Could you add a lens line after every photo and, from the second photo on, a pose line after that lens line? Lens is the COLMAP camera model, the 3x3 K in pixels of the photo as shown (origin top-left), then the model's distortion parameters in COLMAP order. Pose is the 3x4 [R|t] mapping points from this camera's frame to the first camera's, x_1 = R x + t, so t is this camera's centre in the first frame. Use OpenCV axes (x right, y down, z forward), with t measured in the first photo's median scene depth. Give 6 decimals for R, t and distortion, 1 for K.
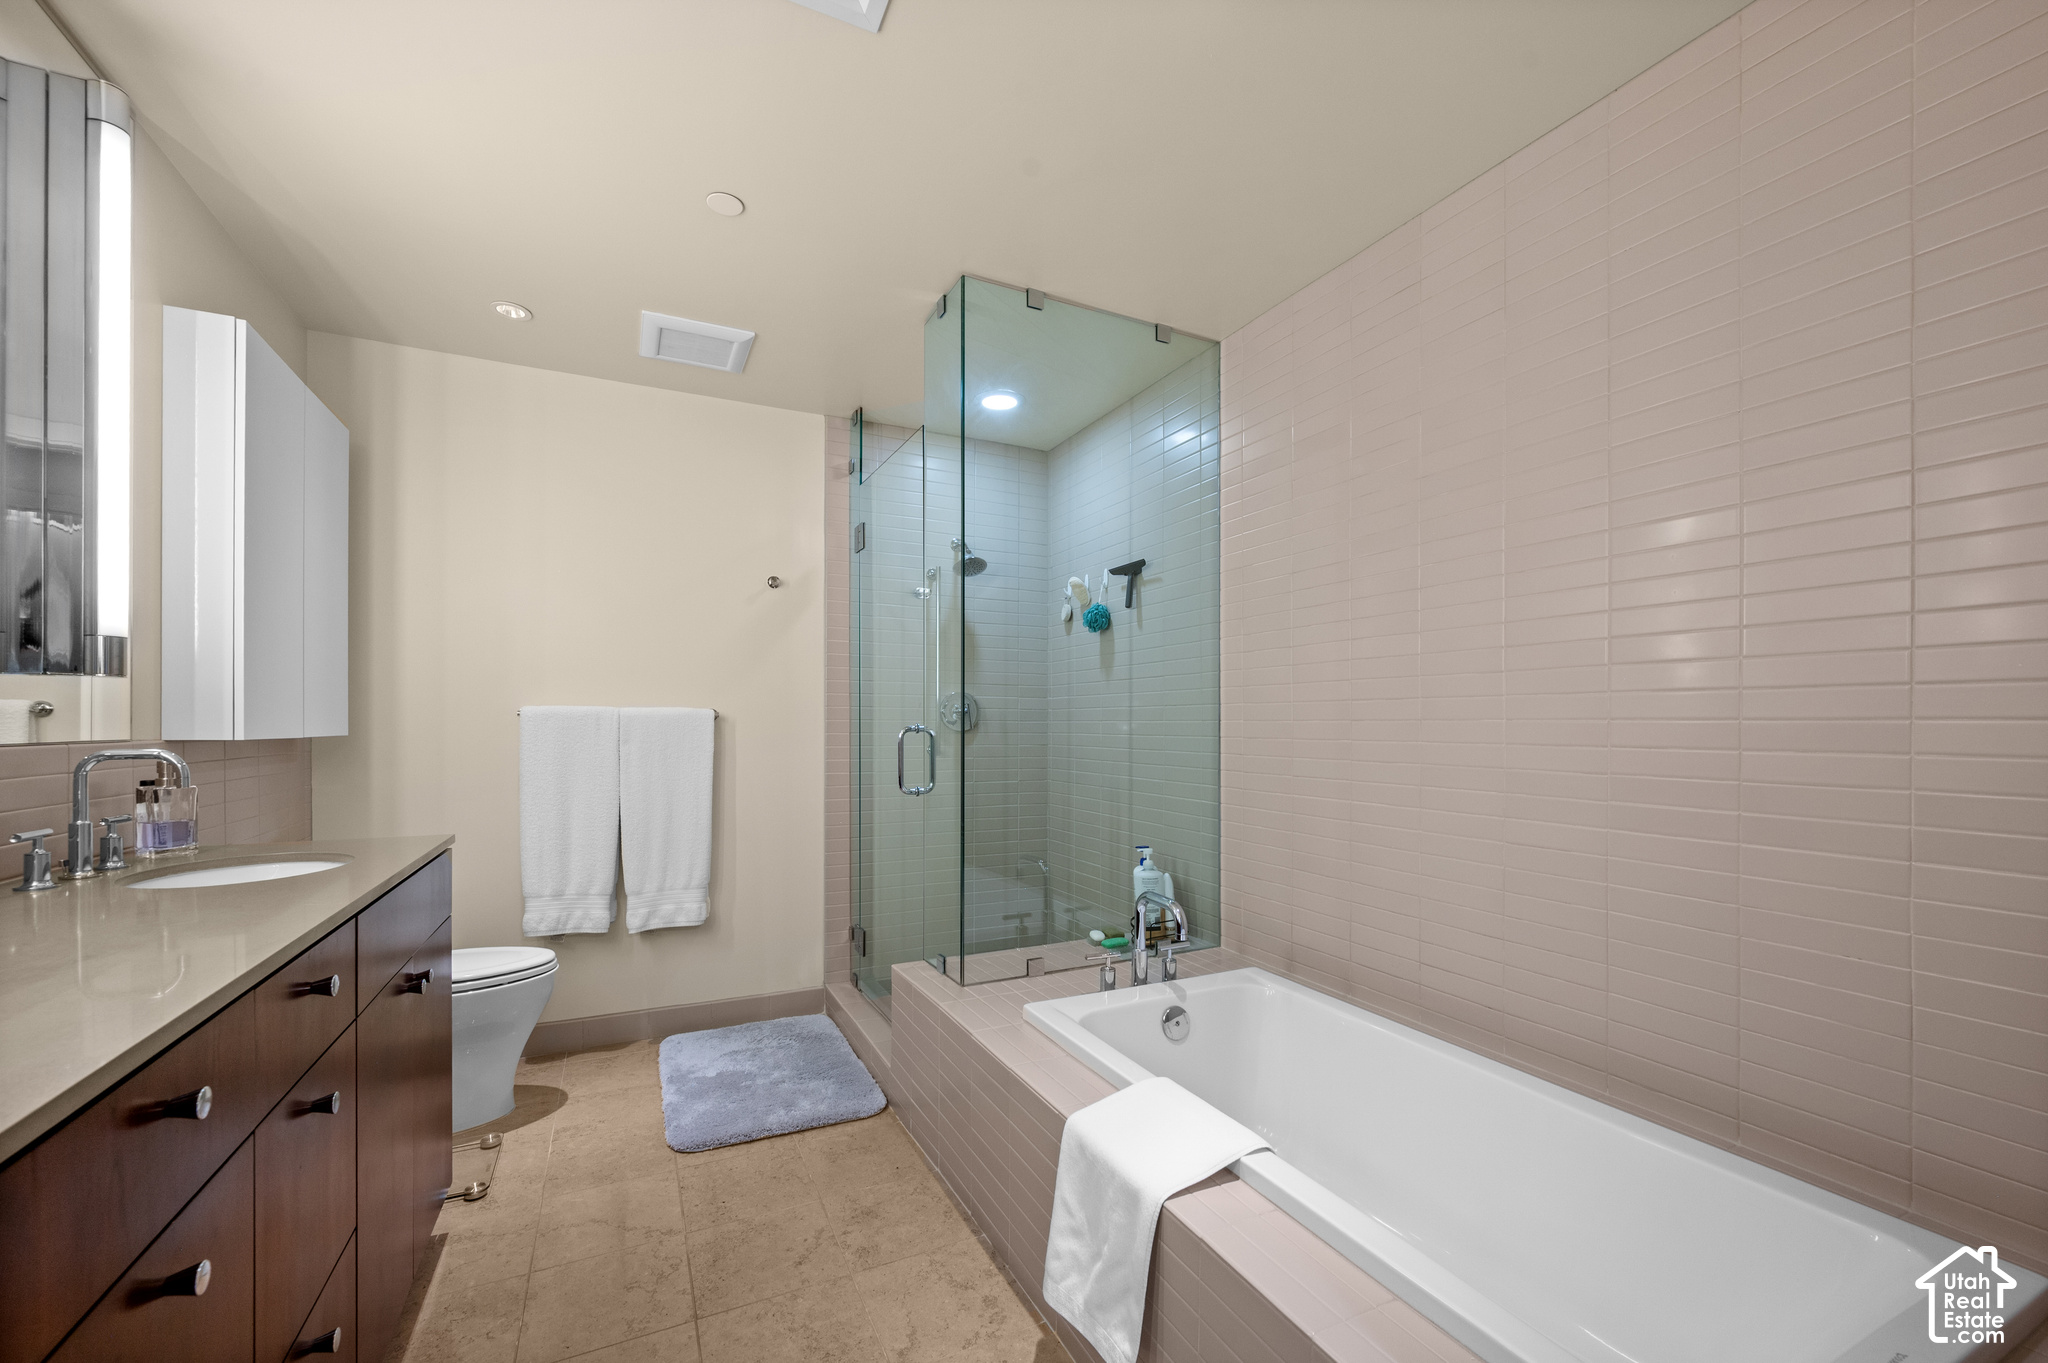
lens RADIAL K [[829.3, 0, 1027.9], [0, 829.3, 723.2], [0, 0, 1]] dist [-0.000003, 0.000050]
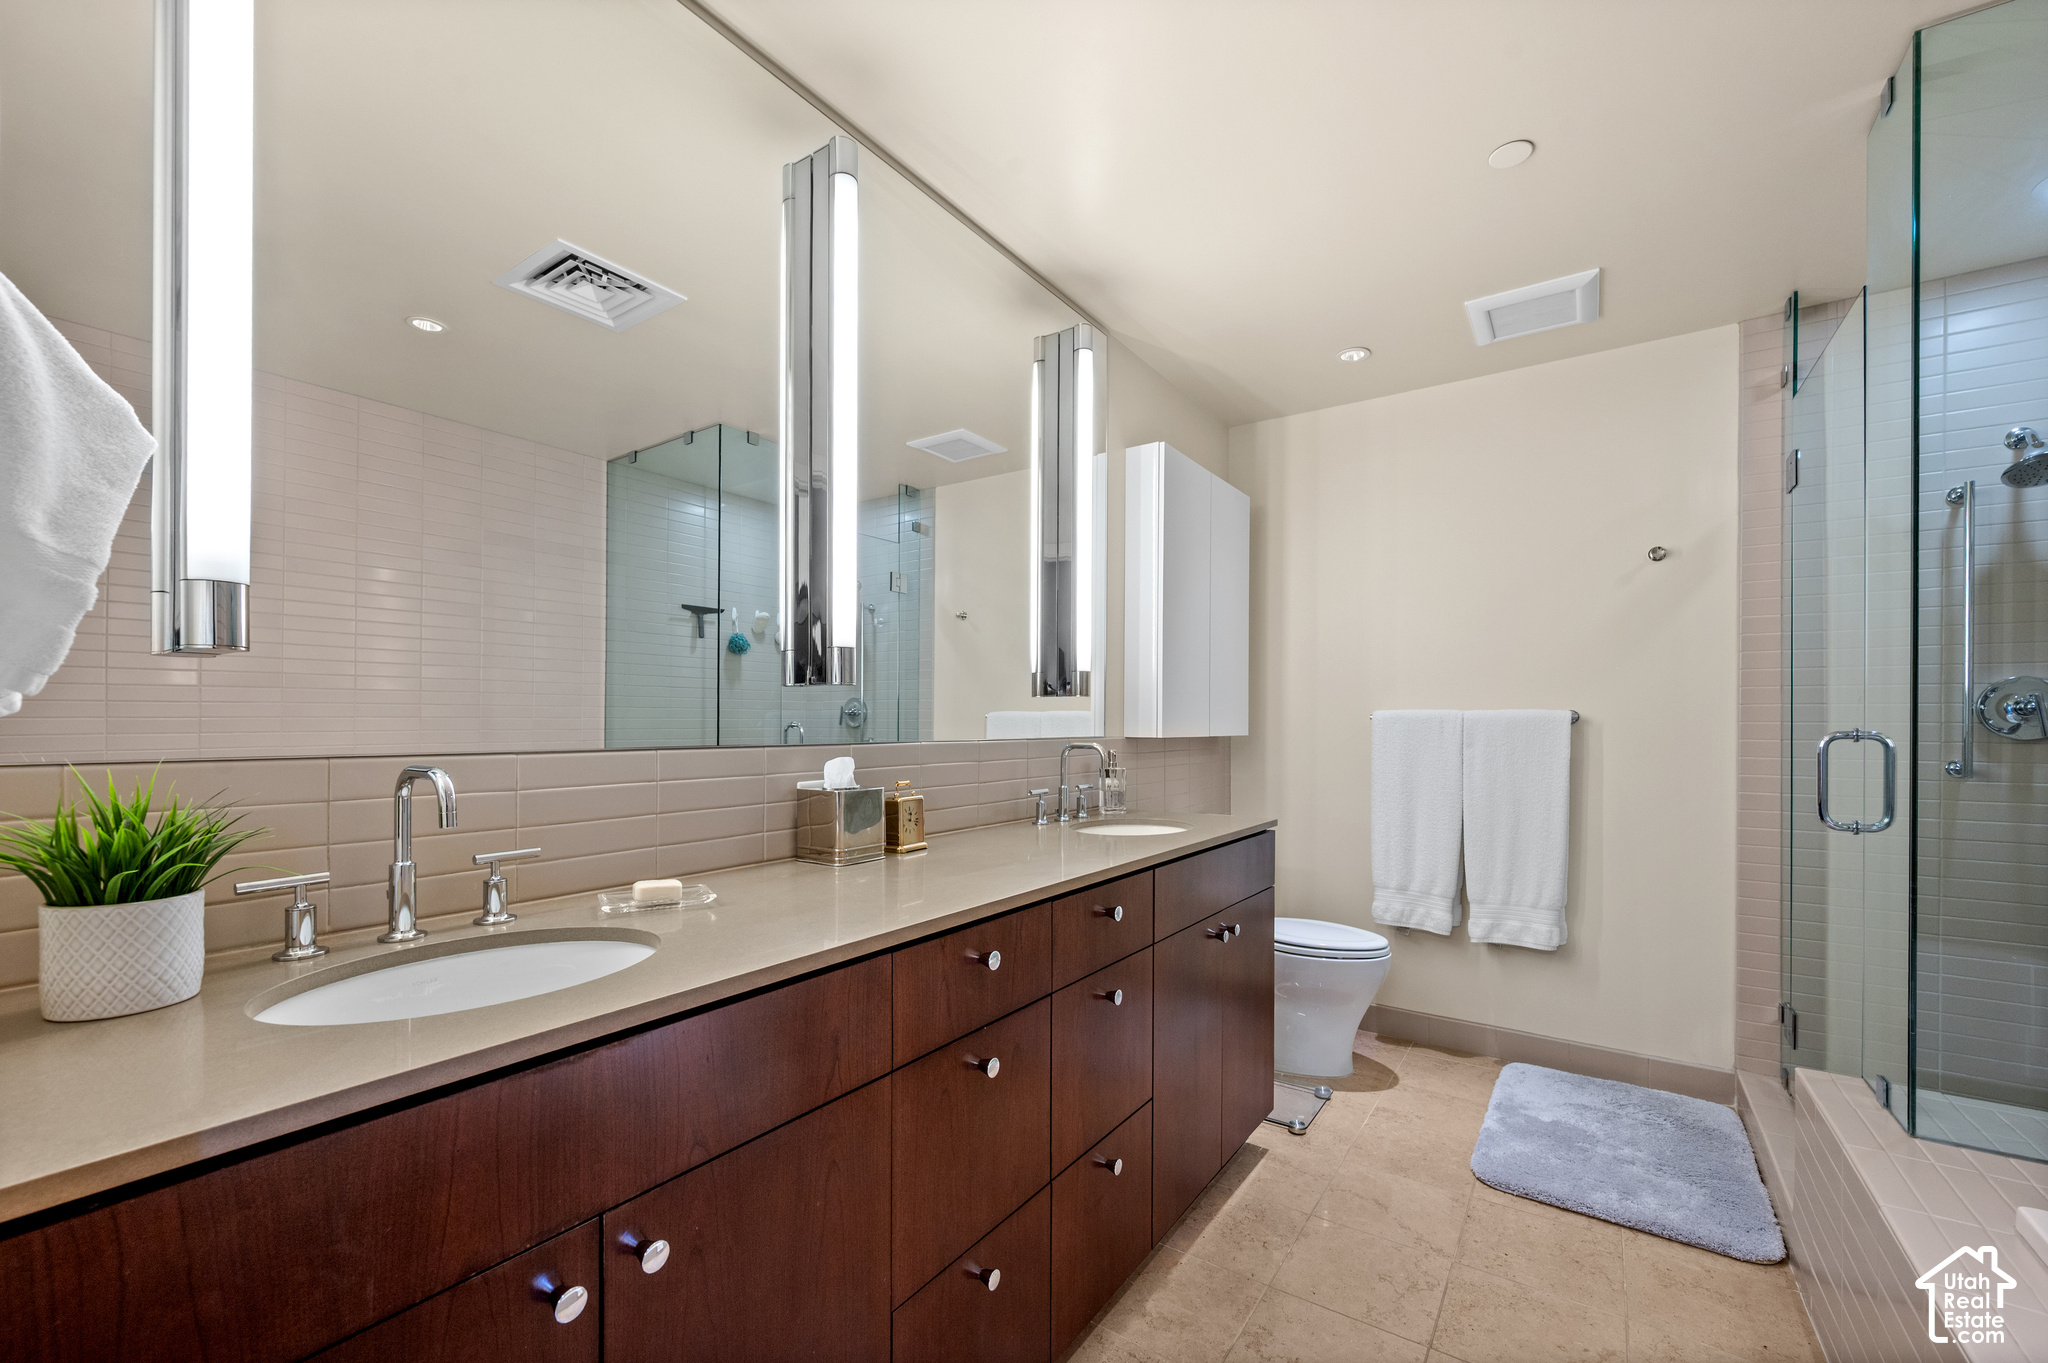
lens RADIAL K [[829.3, 0, 1027.9], [0, 829.3, 723.2], [0, 0, 1]] dist [-0.000003, 0.000050]
pose [[0.488307, -0.002307, -0.872669, 0.127752], [-0.001295, 0.999993, -0.003369, 0.000459], [0.872671, 0.002775, 0.488300, 0.074836]]
